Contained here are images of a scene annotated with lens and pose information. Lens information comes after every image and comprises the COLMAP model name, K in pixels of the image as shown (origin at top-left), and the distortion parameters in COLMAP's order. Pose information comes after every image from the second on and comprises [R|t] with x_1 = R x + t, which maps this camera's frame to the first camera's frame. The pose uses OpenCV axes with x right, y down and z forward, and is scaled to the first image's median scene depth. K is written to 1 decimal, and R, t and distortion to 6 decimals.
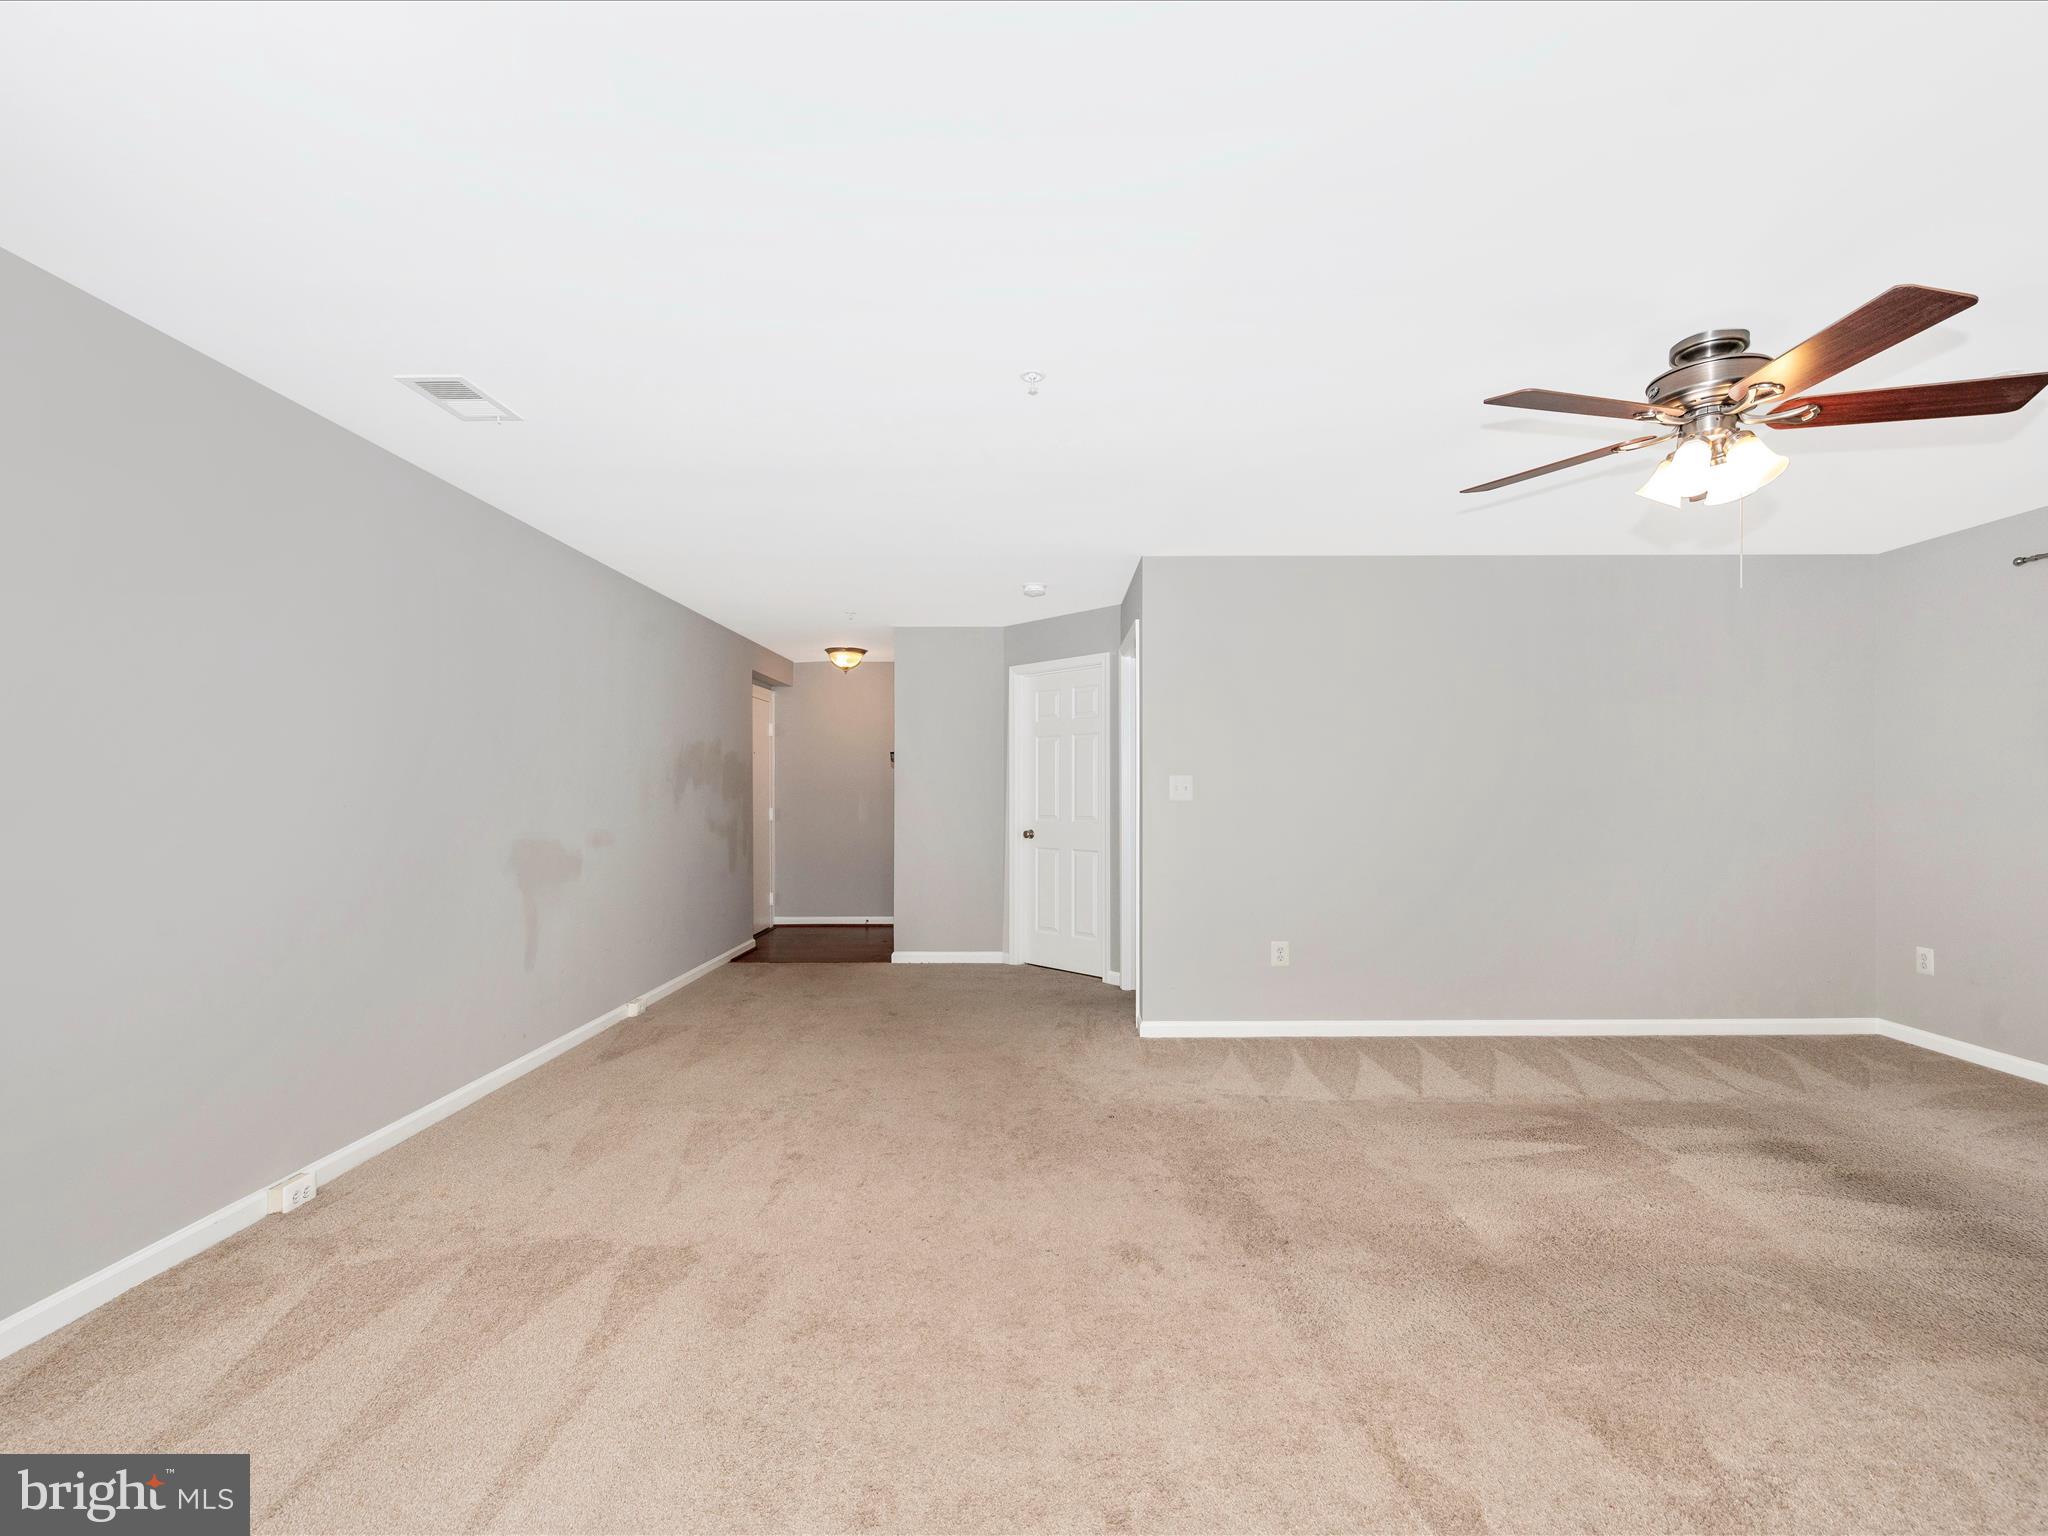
lens RADIAL K [[923.6, 0, 1041.6], [0, 923.6, 788.0], [0, 0, 1]] dist [0.001888, -0.000625]
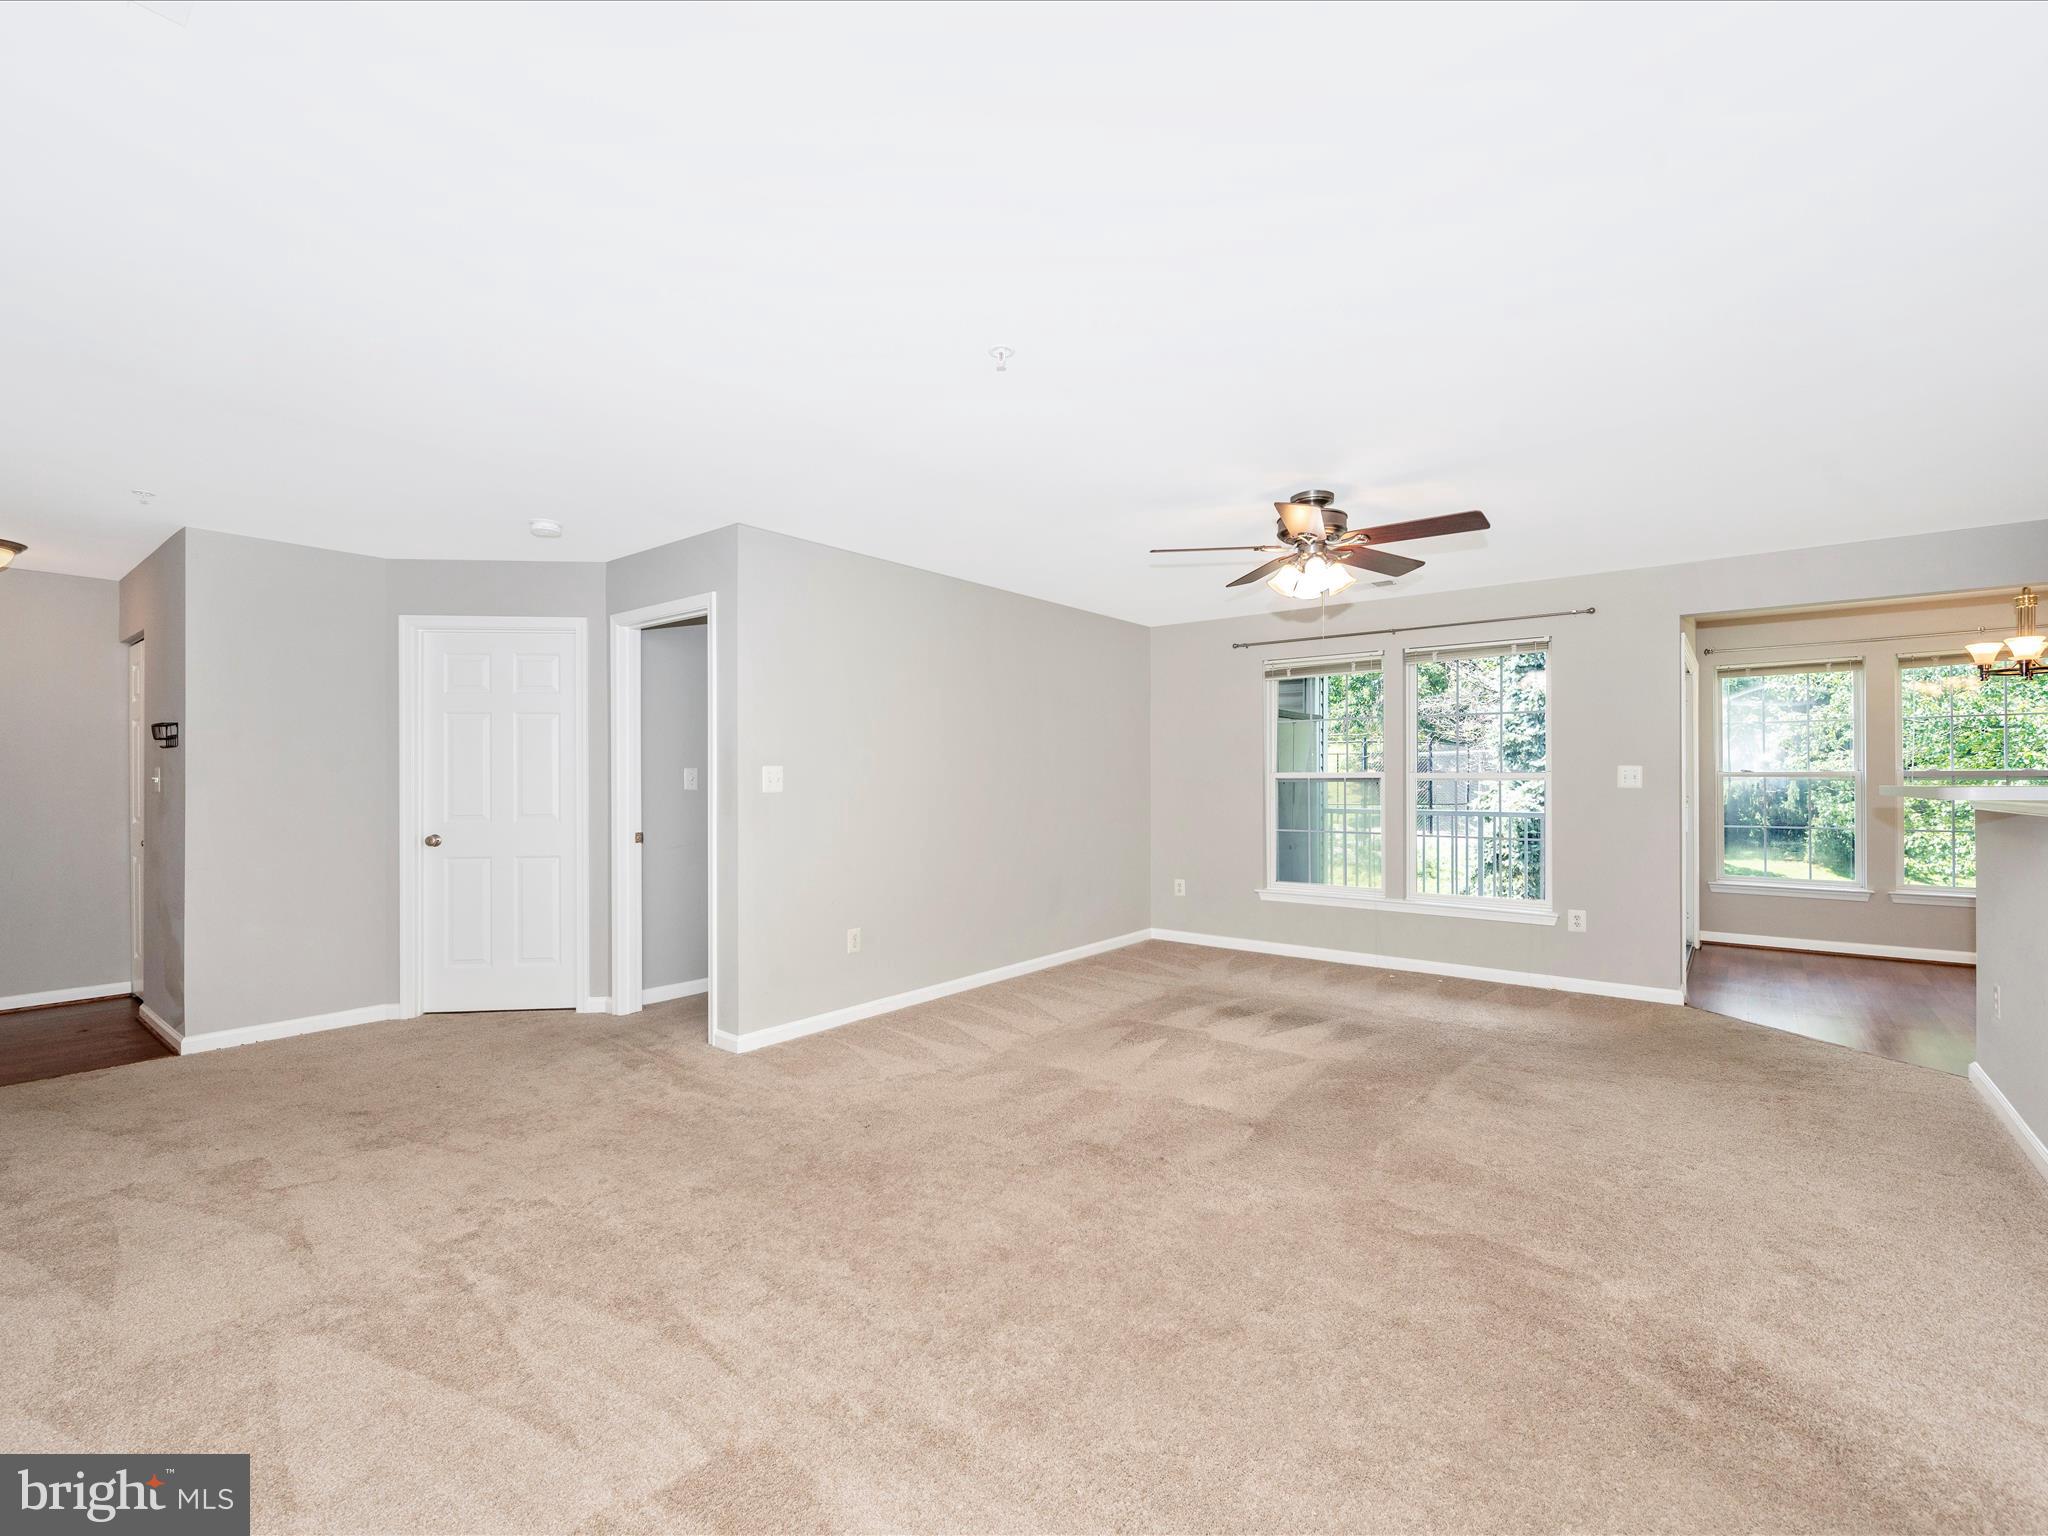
lens RADIAL K [[923.6, 0, 1007.2], [0, 923.6, 765.3], [0, 0, 1]] dist [0.001888, -0.000625]
pose [[0.618505, 0.011821, 0.785692, -0.508265], [0.001072, 0.999873, -0.015887, 0.001931], [-0.785780, 0.010669, 0.618414, 0.262396]]
